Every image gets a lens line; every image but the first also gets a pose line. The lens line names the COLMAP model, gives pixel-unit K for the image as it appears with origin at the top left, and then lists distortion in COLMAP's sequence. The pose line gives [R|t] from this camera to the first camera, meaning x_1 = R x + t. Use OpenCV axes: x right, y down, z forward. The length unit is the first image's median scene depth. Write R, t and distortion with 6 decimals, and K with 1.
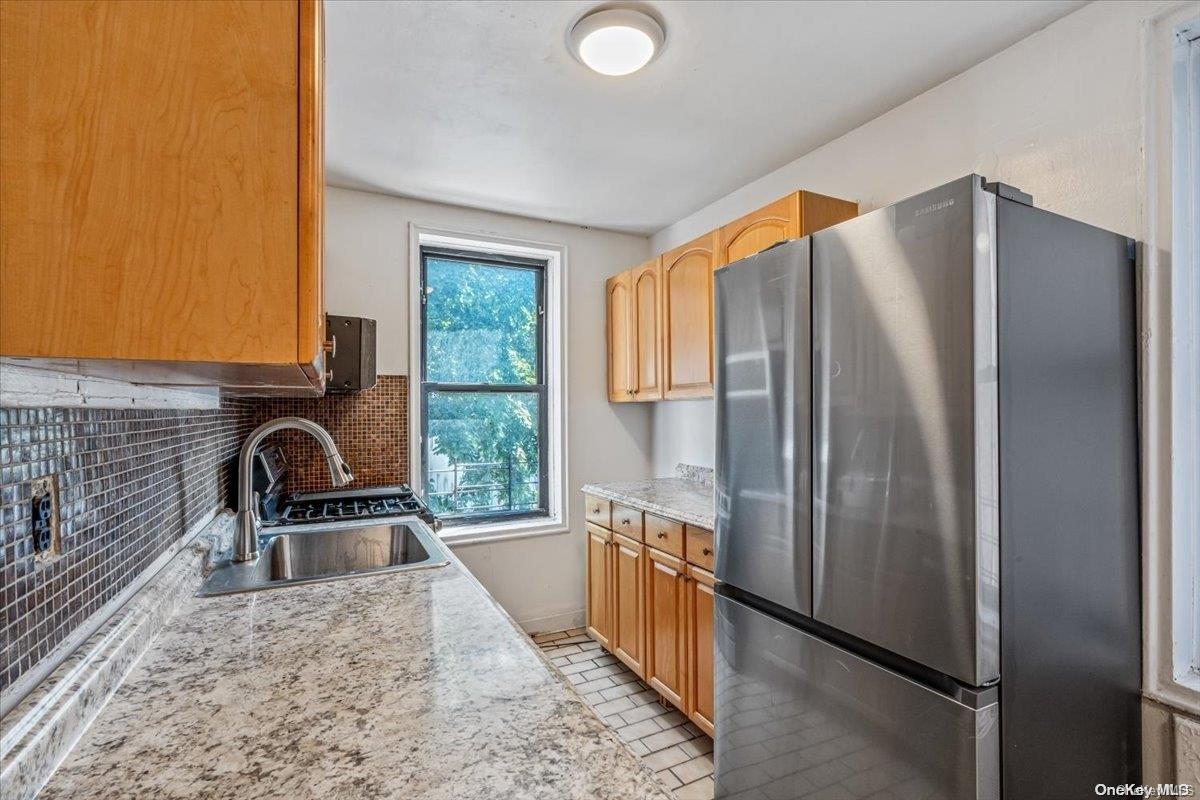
lens RADIAL K [[545.8, 0, 587.6], [0, 545.8, 408.1], [0, 0, 1]] dist [0.000363, 0.000208]
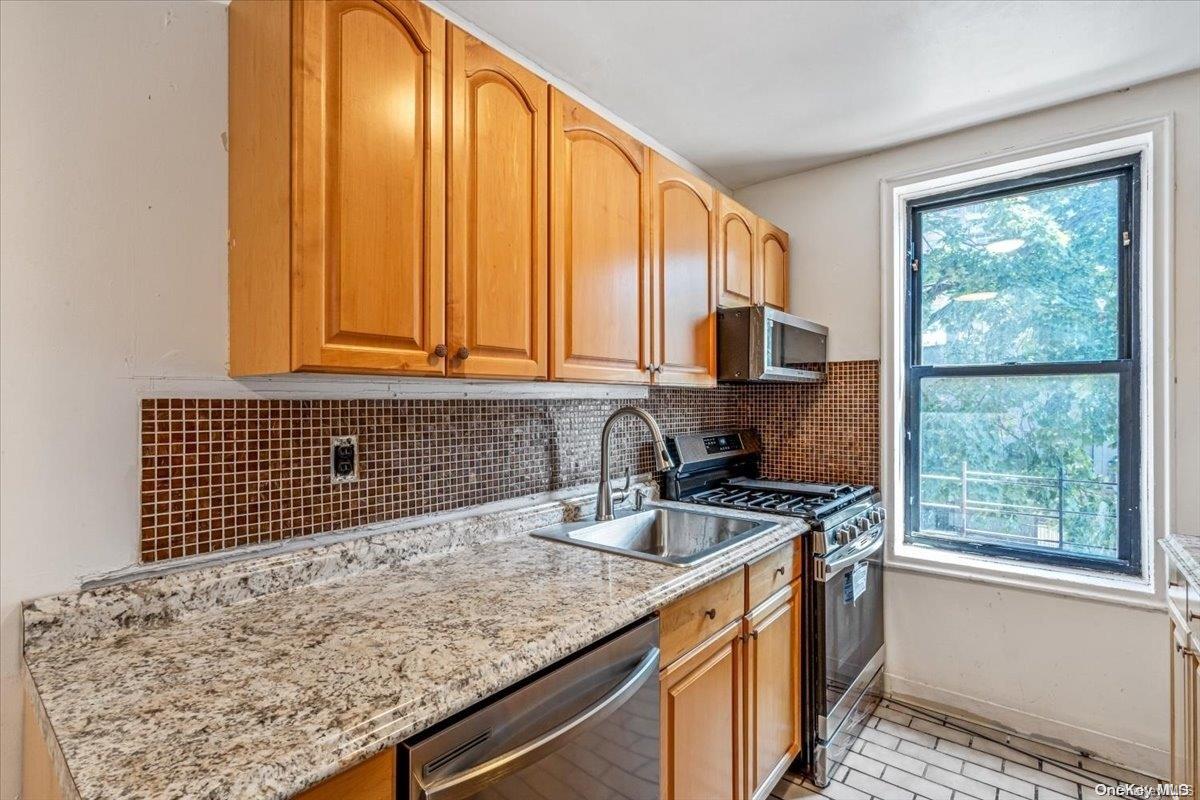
lens RADIAL K [[549.9, 0, 598.4], [0, 549.9, 398.7], [0, 0, 1]] dist [-0.000235, 0.000362]
pose [[0.421163, 0.001669, -0.906984, 0.278316], [0.002600, 0.999992, 0.003048, -0.002422], [0.906981, -0.003642, 0.421155, 0.247335]]
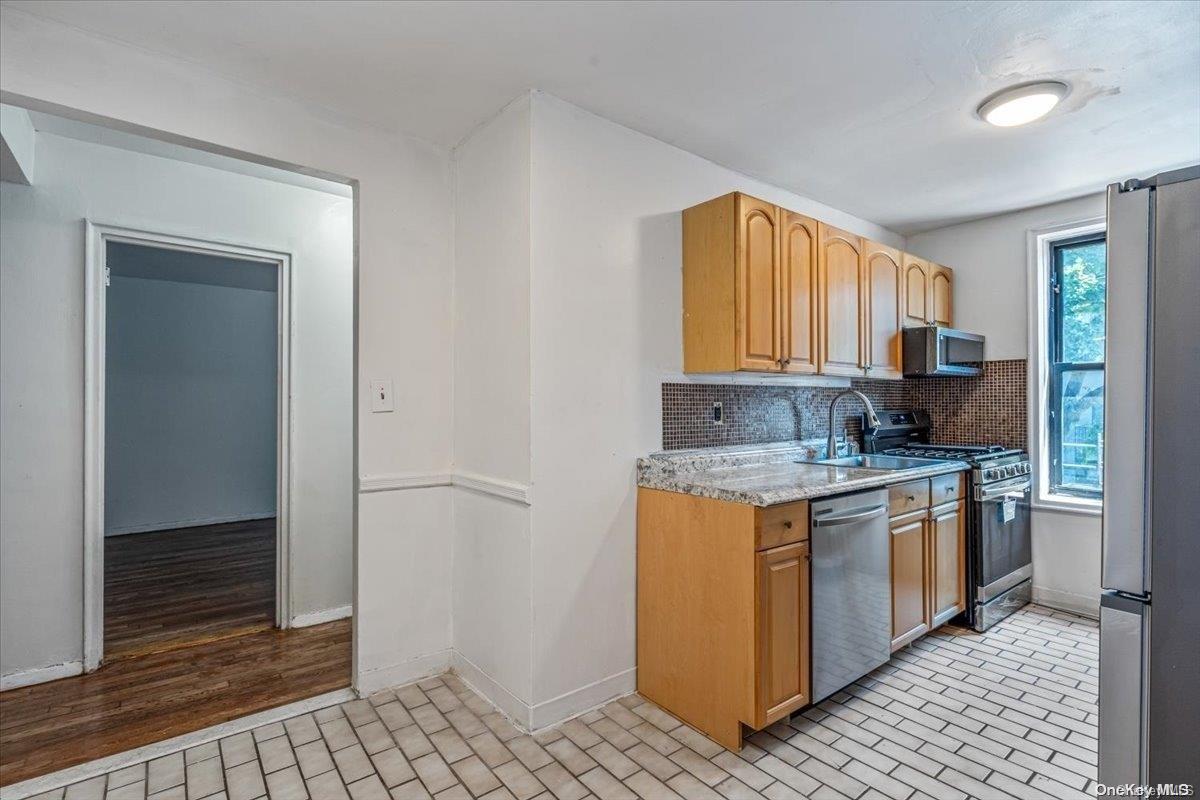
lens RADIAL K [[549.9, 0, 598.4], [0, 549.9, 398.7], [0, 0, 1]] dist [-0.000235, 0.000362]
pose [[0.207089, -0.002459, -0.978319, 0.675092], [0.005377, 0.999985, -0.001375, 0.024550], [0.978307, -0.004975, 0.207099, -0.166209]]
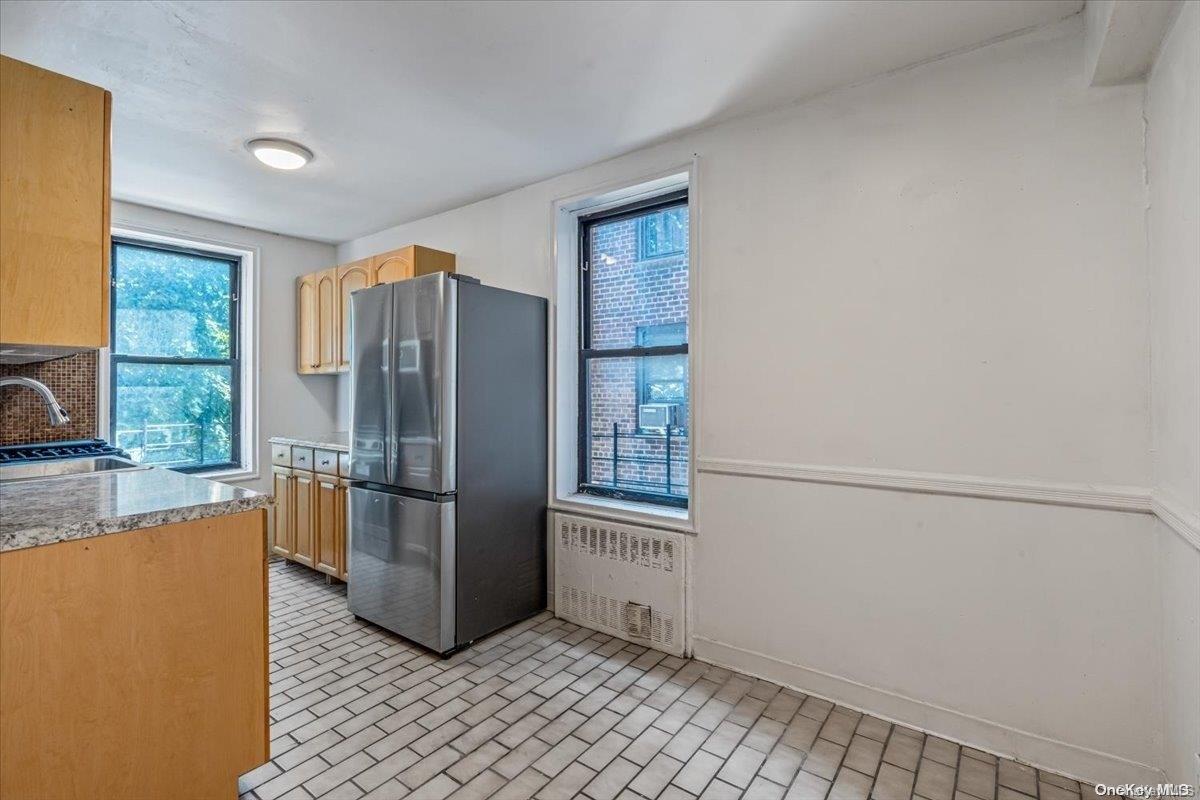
lens RADIAL K [[552.3, 0, 586.4], [0, 552.3, 382.4], [0, 0, 1]] dist [0.001068, 0.000337]
pose [[0.896138, 0.007097, 0.443718, 0.087057], [-0.002480, 0.999937, -0.010986, 0.025016], [-0.443768, 0.008744, 0.896099, -0.540303]]
